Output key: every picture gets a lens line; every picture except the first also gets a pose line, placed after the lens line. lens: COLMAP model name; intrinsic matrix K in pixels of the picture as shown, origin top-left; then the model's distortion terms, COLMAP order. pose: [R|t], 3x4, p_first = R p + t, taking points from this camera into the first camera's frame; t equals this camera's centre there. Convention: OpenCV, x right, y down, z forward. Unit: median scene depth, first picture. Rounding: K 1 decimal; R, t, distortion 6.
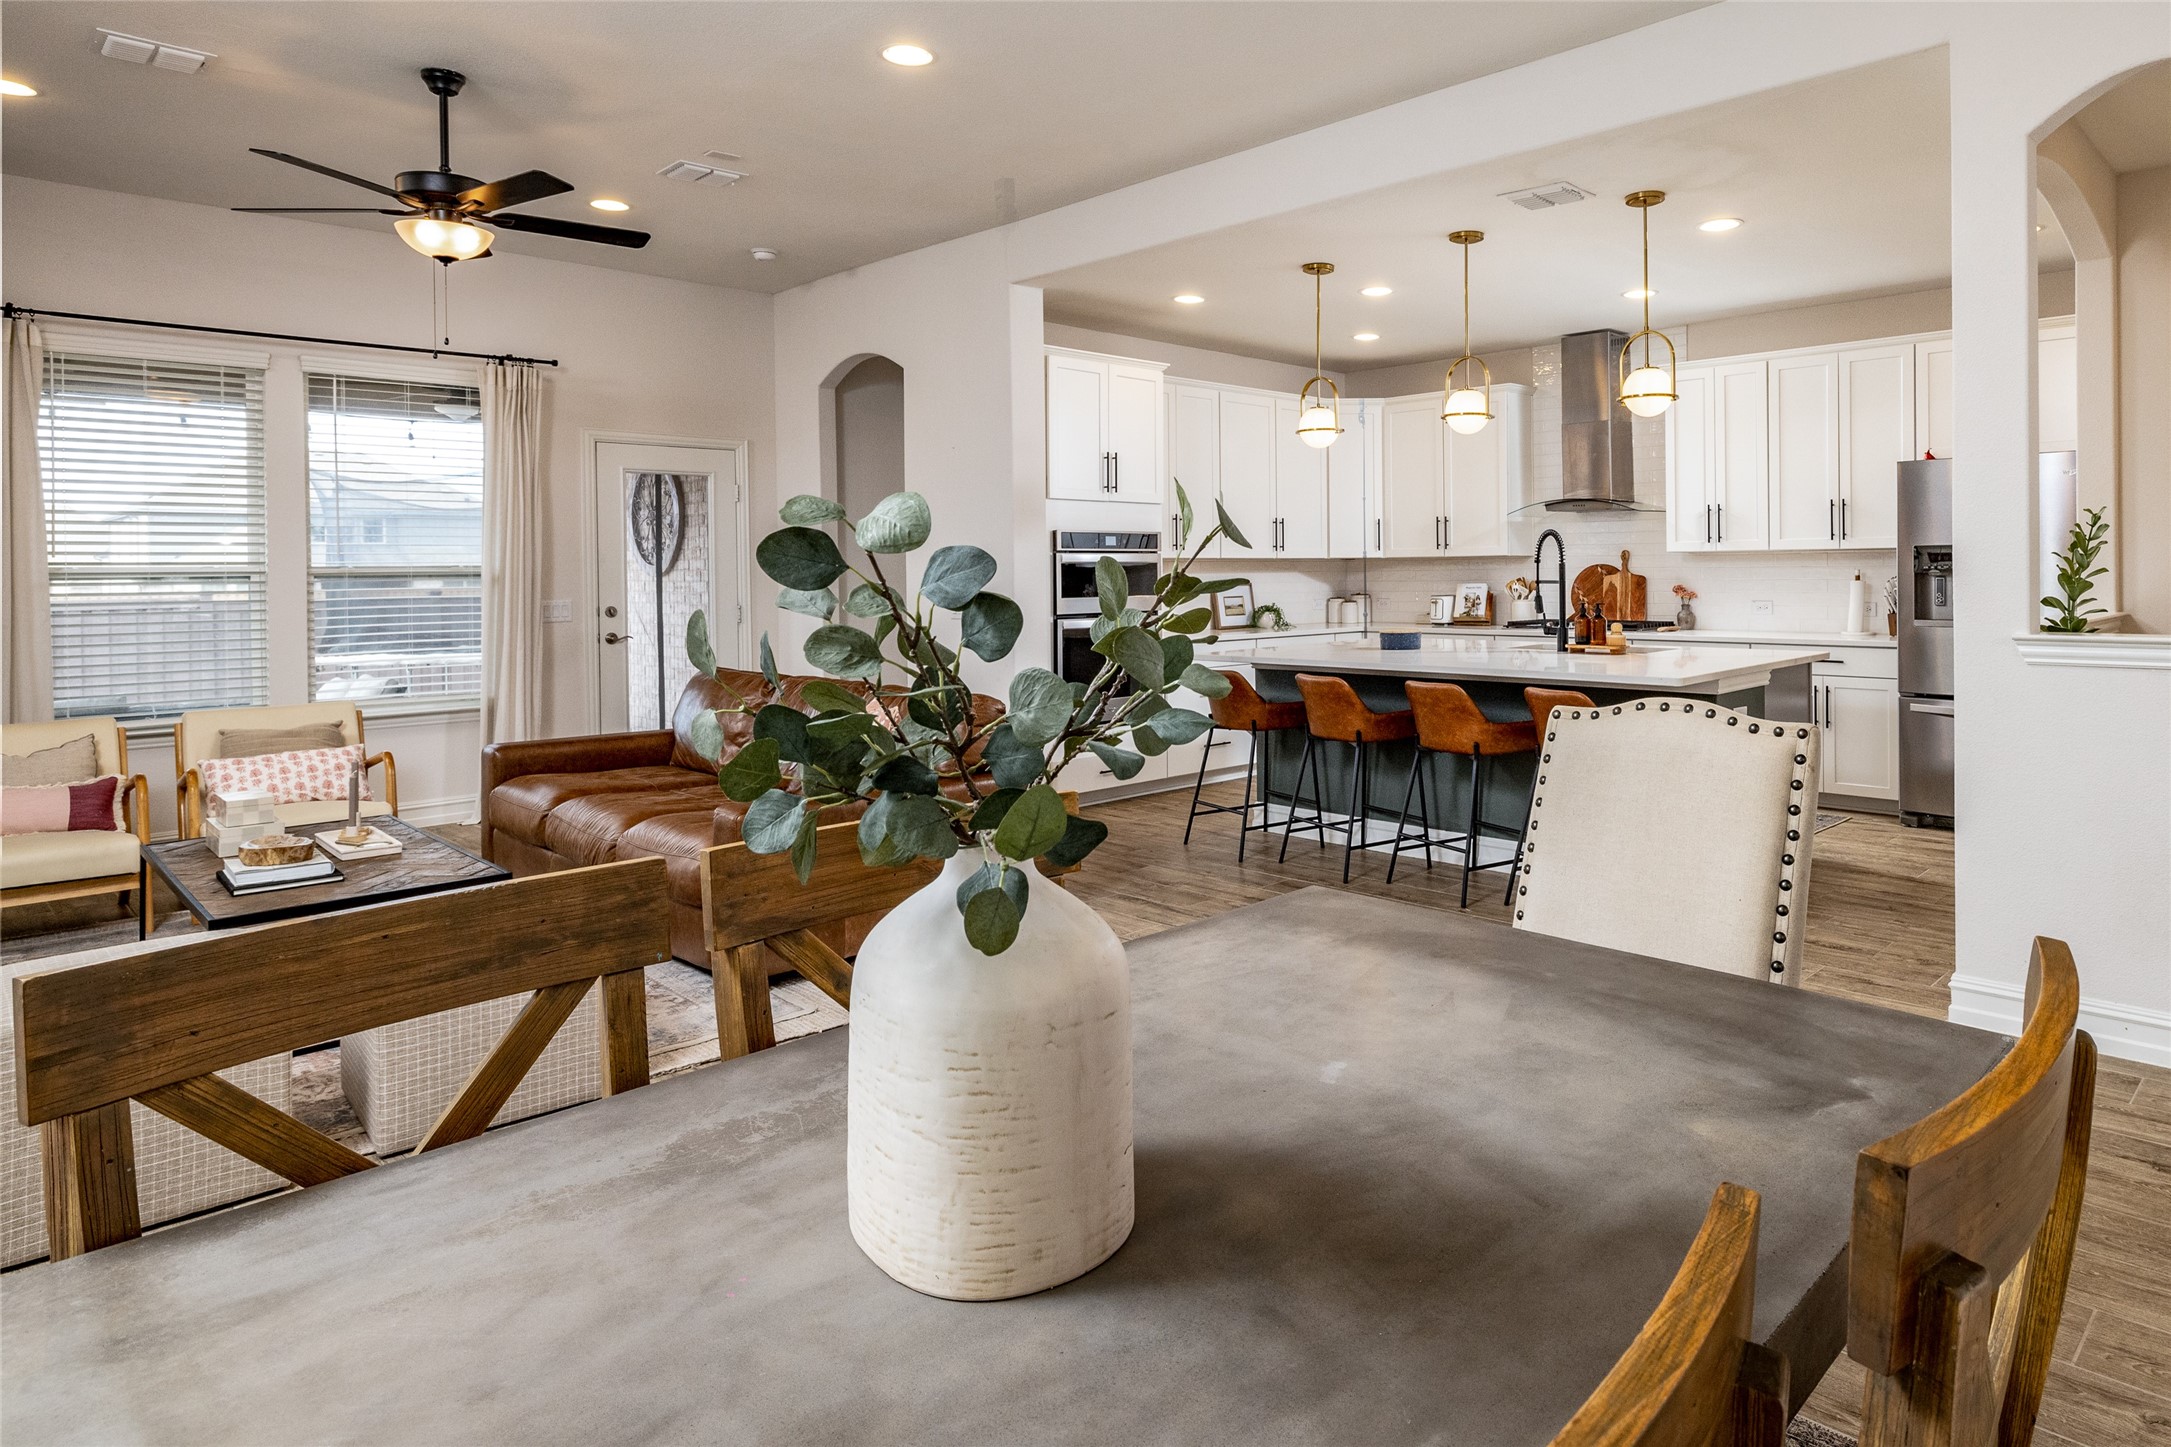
lens RADIAL K [[1286.0, 0, 1267.5], [0, 1286.0, 577.2], [0, 0, 1]] dist [-0.001497, 0.001627]
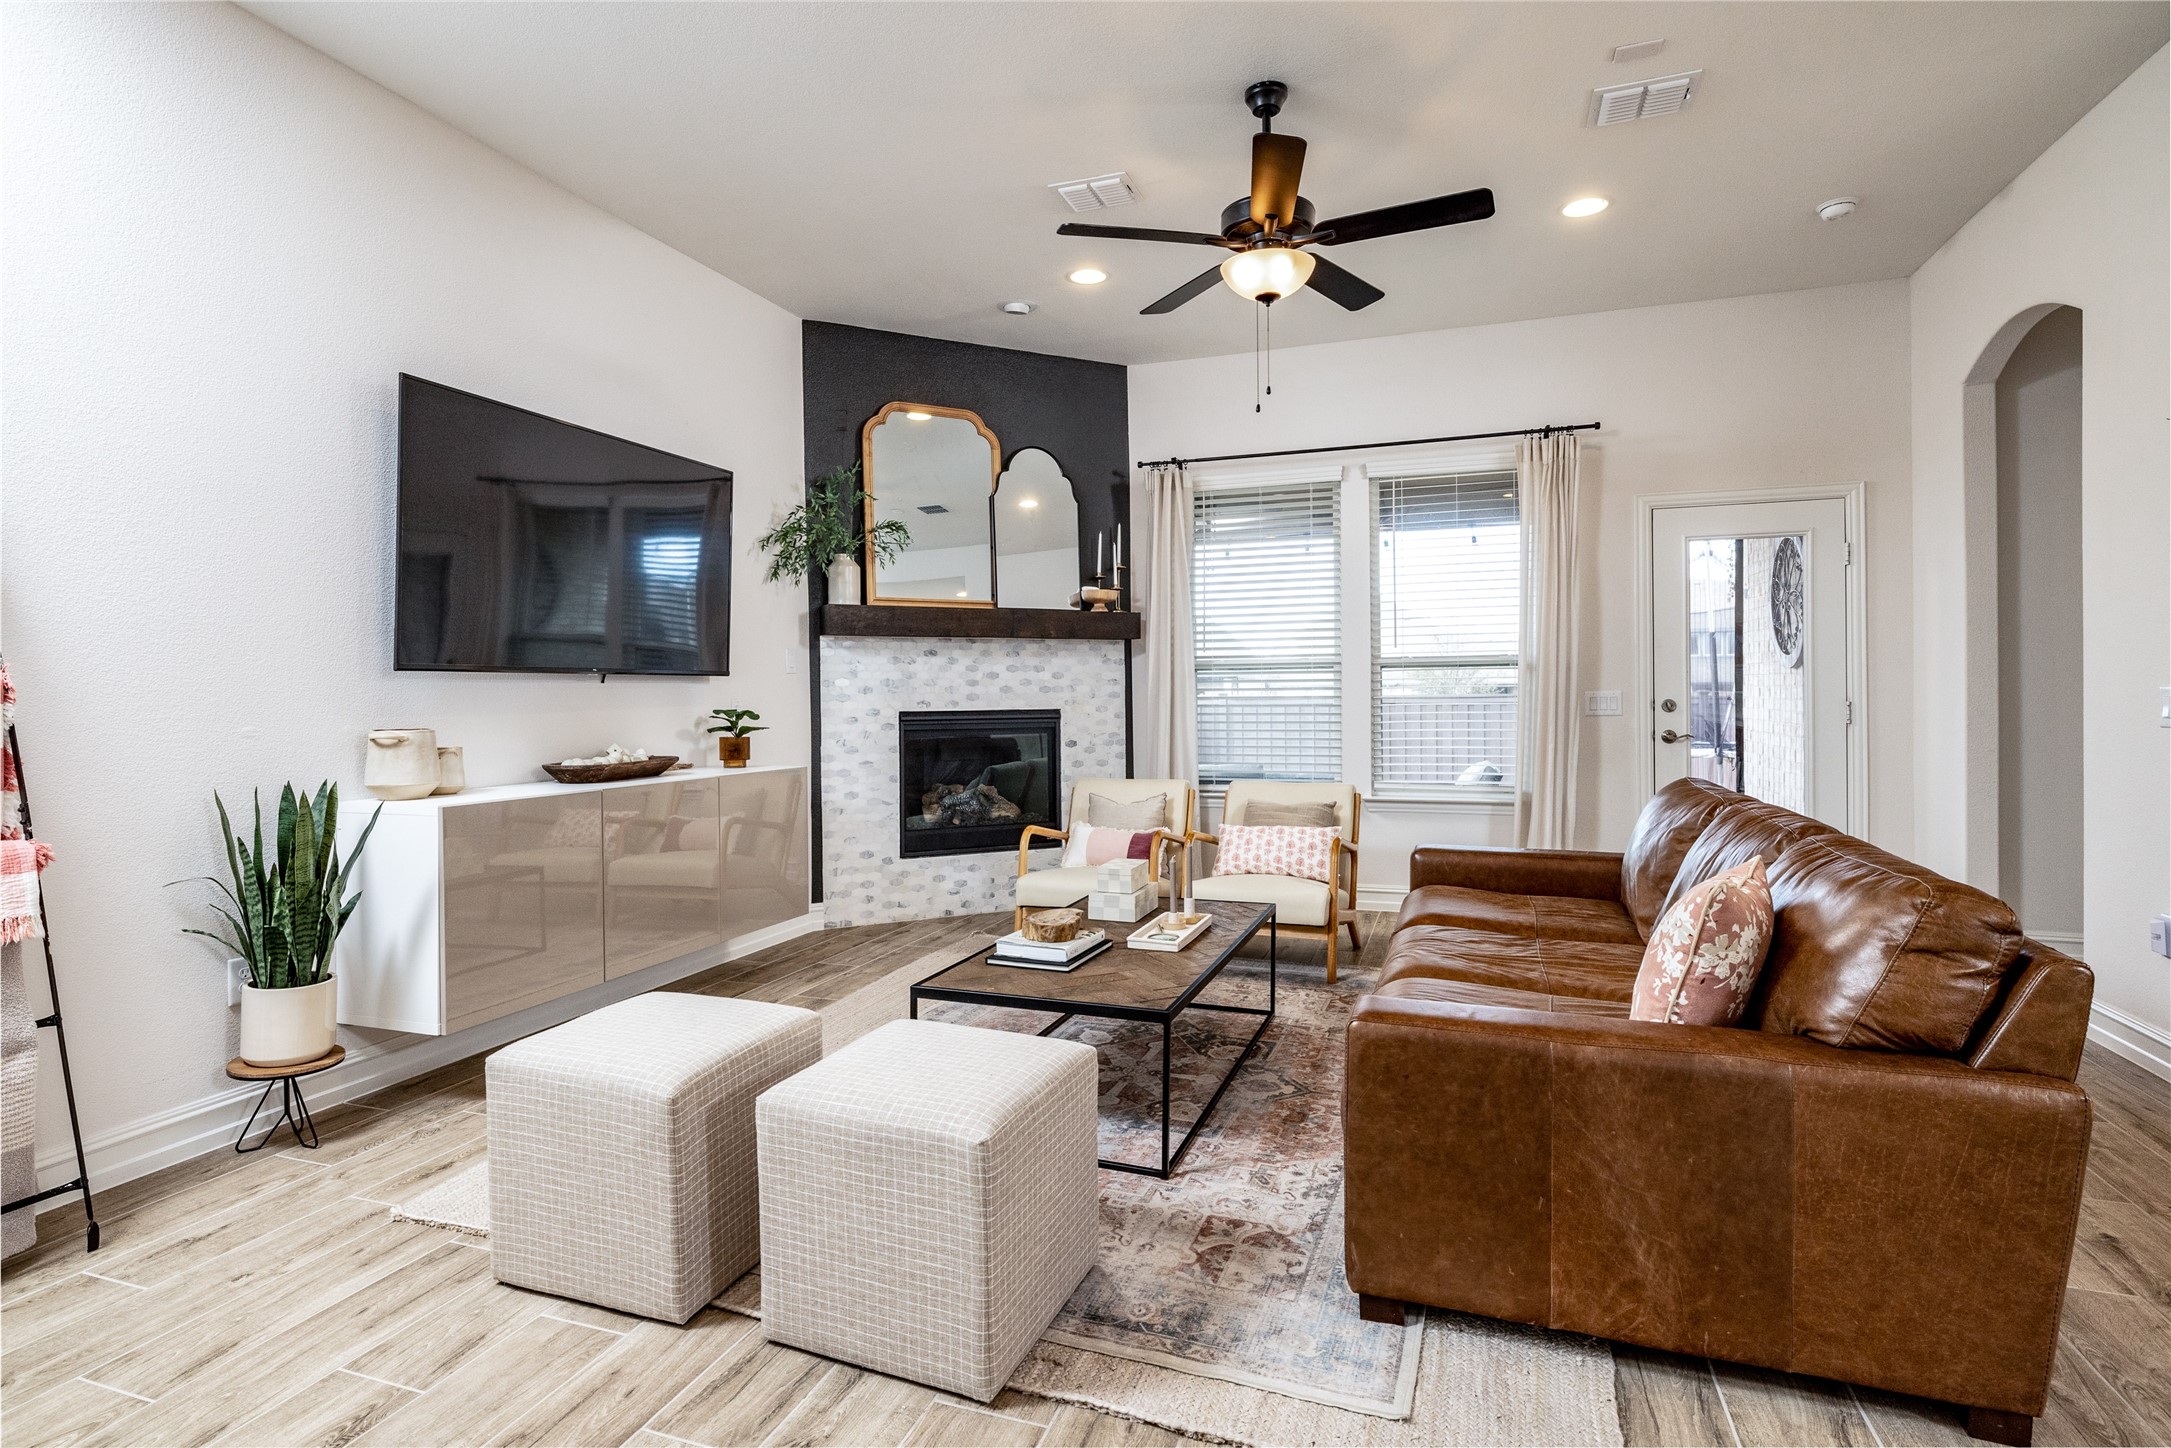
lens RADIAL K [[1092.1, 0, 1080.9], [0, 1092.1, 704.8], [0, 0, 1]] dist [-0.005675, 0.003218]
pose [[0.387713, 0.016660, -0.921629, 0.008659], [-0.000351, 0.999839, 0.017927, 0.013598], [0.921780, -0.006627, 0.387657, 0.359379]]
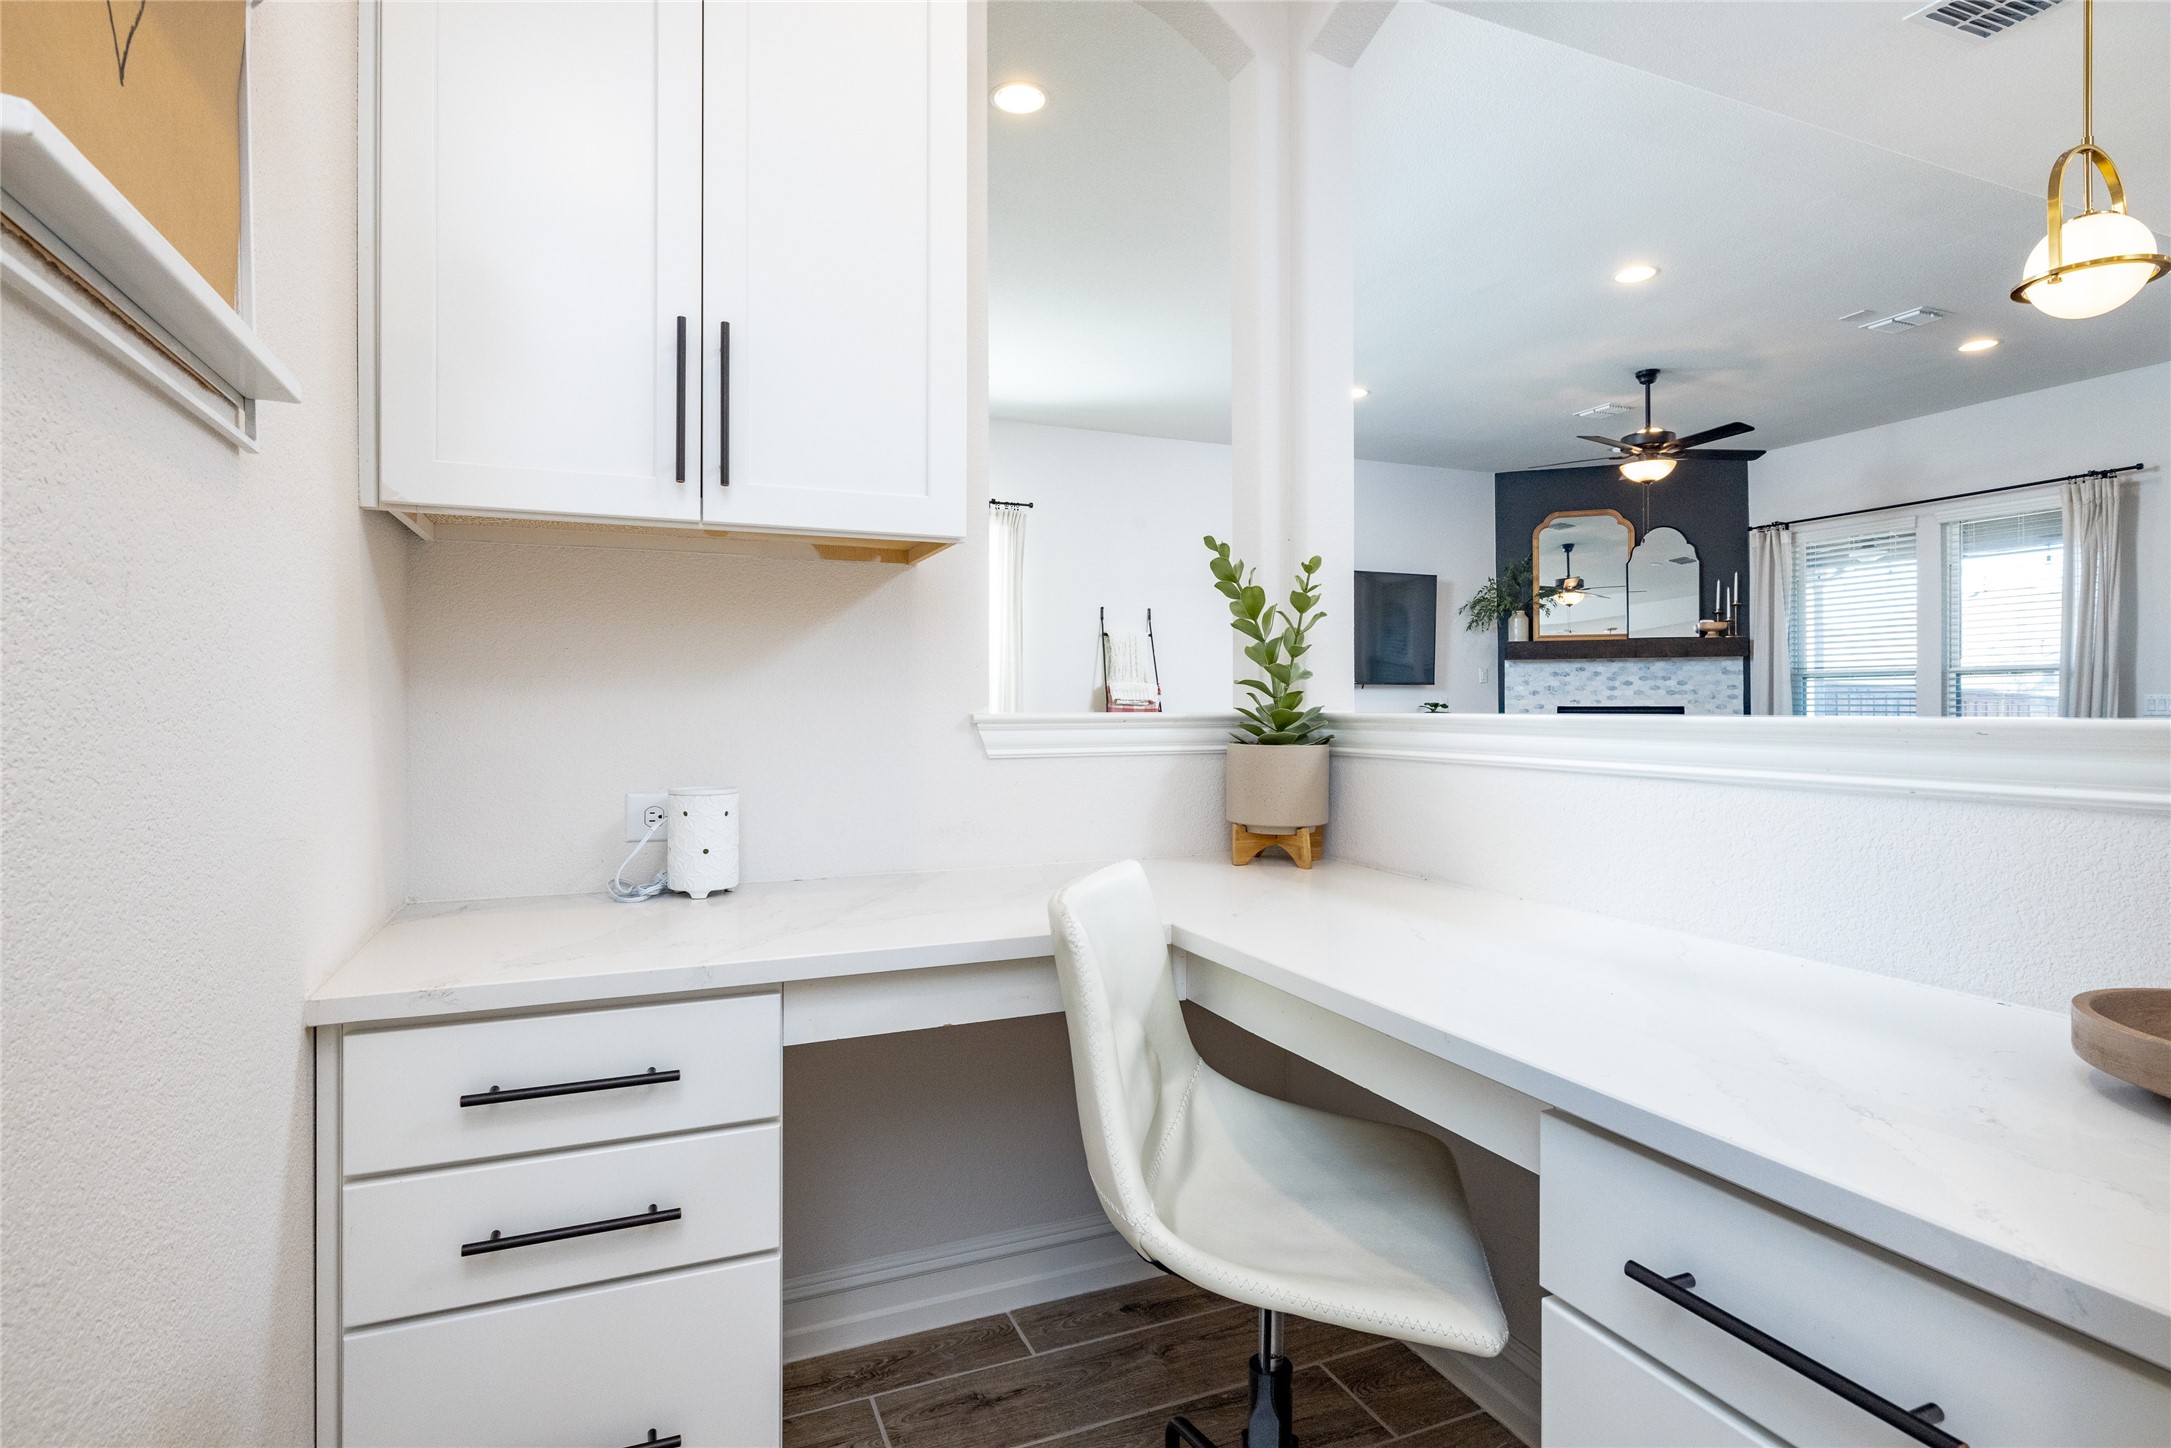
lens RADIAL K [[1092.1, 0, 1080.7], [0, 1092.1, 702.1], [0, 0, 1]] dist [-0.005675, 0.003218]
pose [[-0.419550, 0.009555, -0.907682, 0.589560], [0.000444, 0.999947, 0.010321, 0.014564], [0.907732, 0.003927, -0.419531, 0.569429]]
